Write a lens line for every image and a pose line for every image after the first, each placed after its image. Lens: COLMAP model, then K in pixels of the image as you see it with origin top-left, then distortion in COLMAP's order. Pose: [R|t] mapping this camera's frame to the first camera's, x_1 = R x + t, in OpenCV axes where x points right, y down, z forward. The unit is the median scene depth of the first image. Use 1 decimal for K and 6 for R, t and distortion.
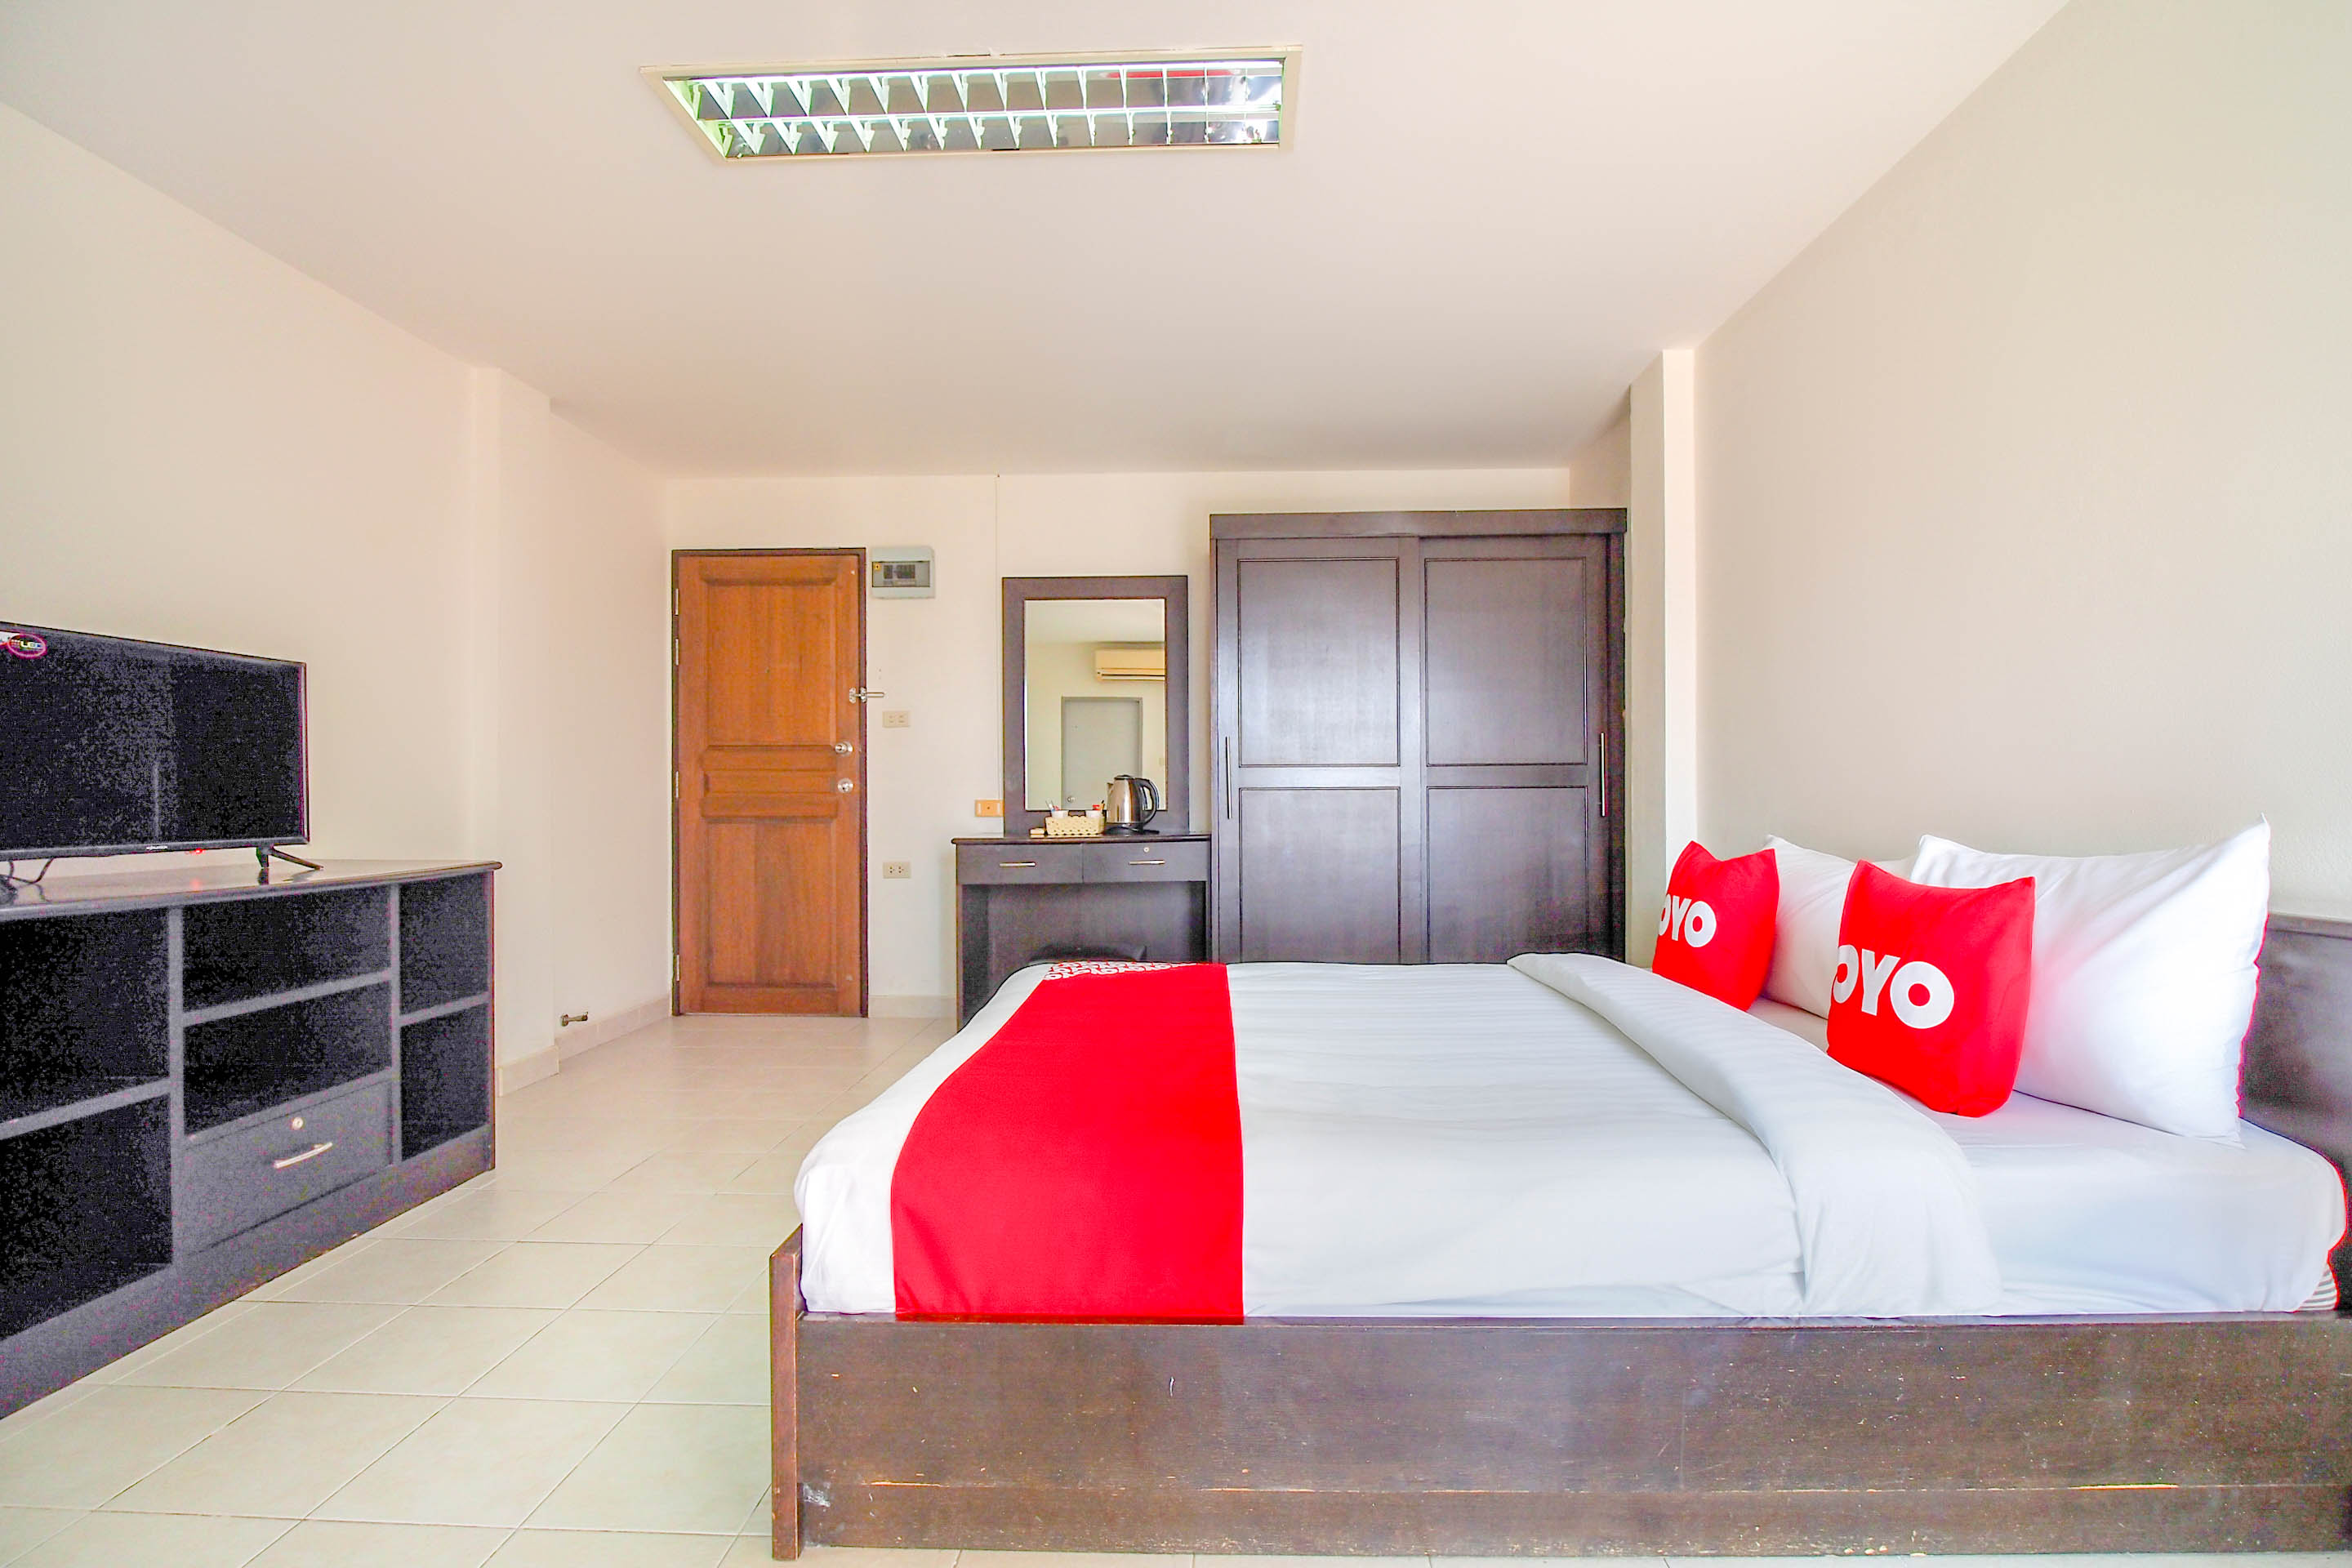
lens RADIAL K [[1089.3, 0, 1176.0], [0, 1089.3, 784.0], [0, 0, 1]] dist [-0.002236, -0.000660]
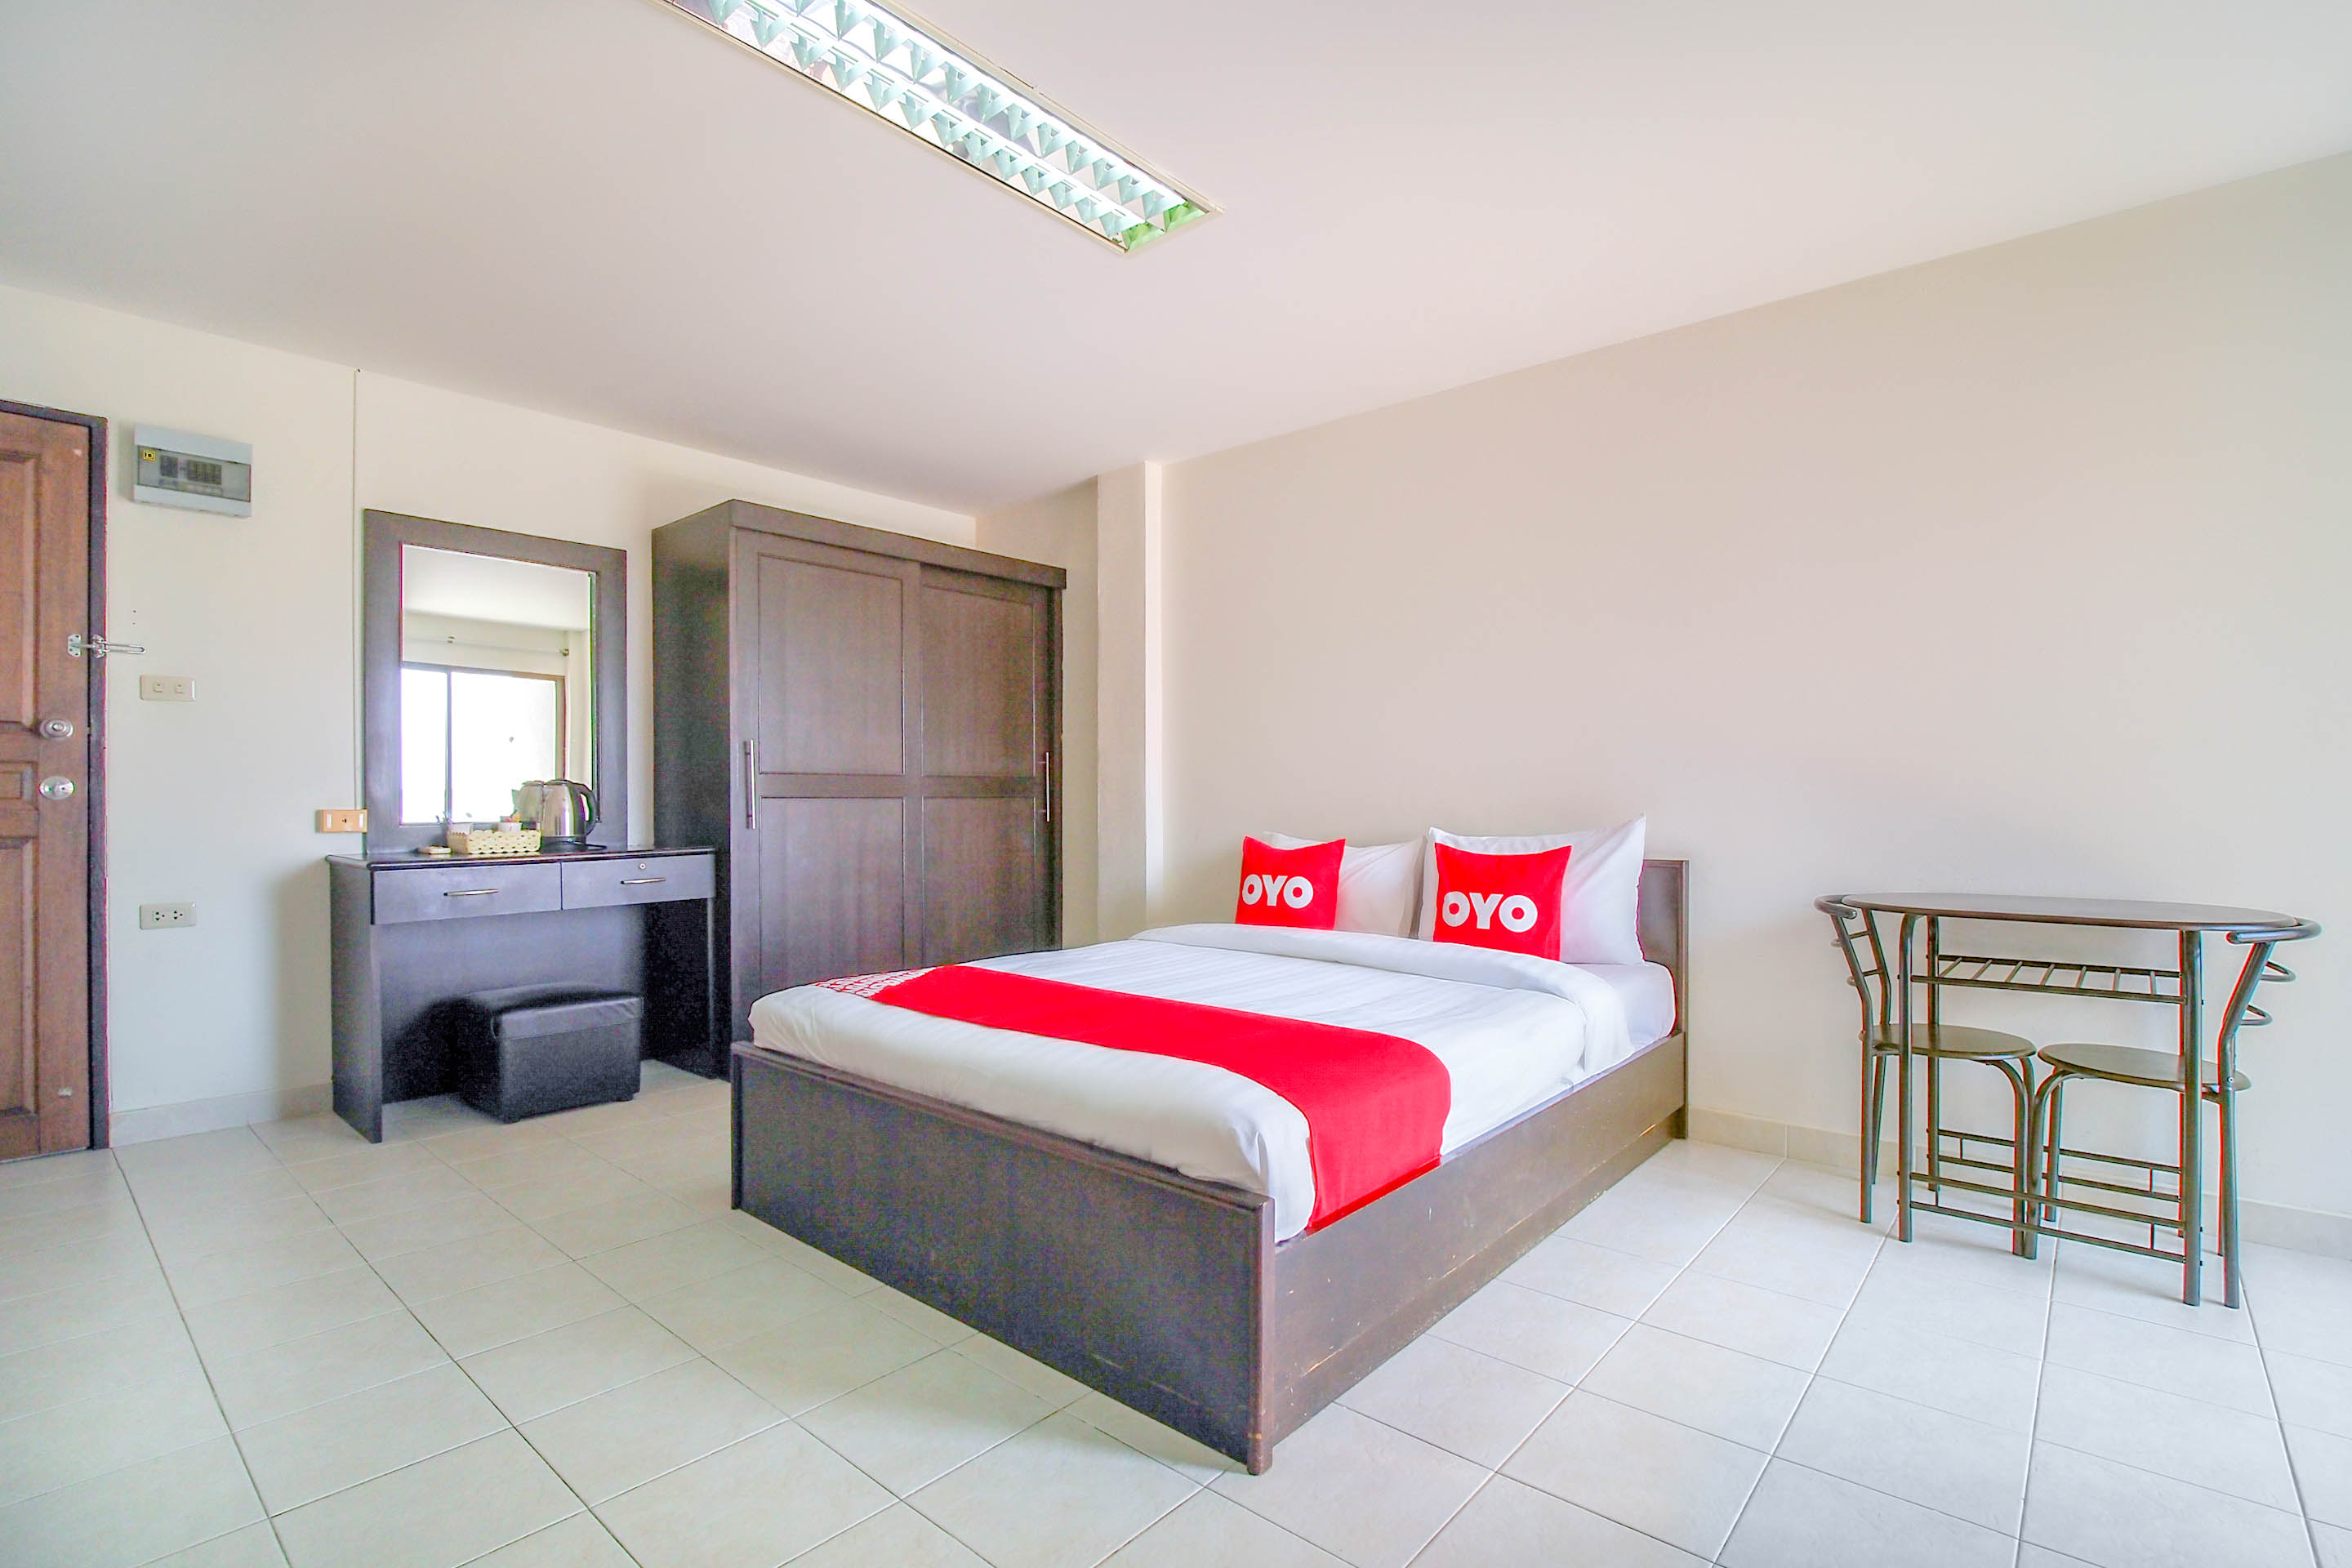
lens RADIAL K [[1089.3, 0, 1176.0], [0, 1089.3, 784.0], [0, 0, 1]] dist [-0.002236, -0.000660]
pose [[0.631047, 0.013542, 0.775626, -0.387806], [-0.008734, 0.999908, -0.010352, 0.000459], [-0.775695, -0.000242, 0.631108, 0.105263]]
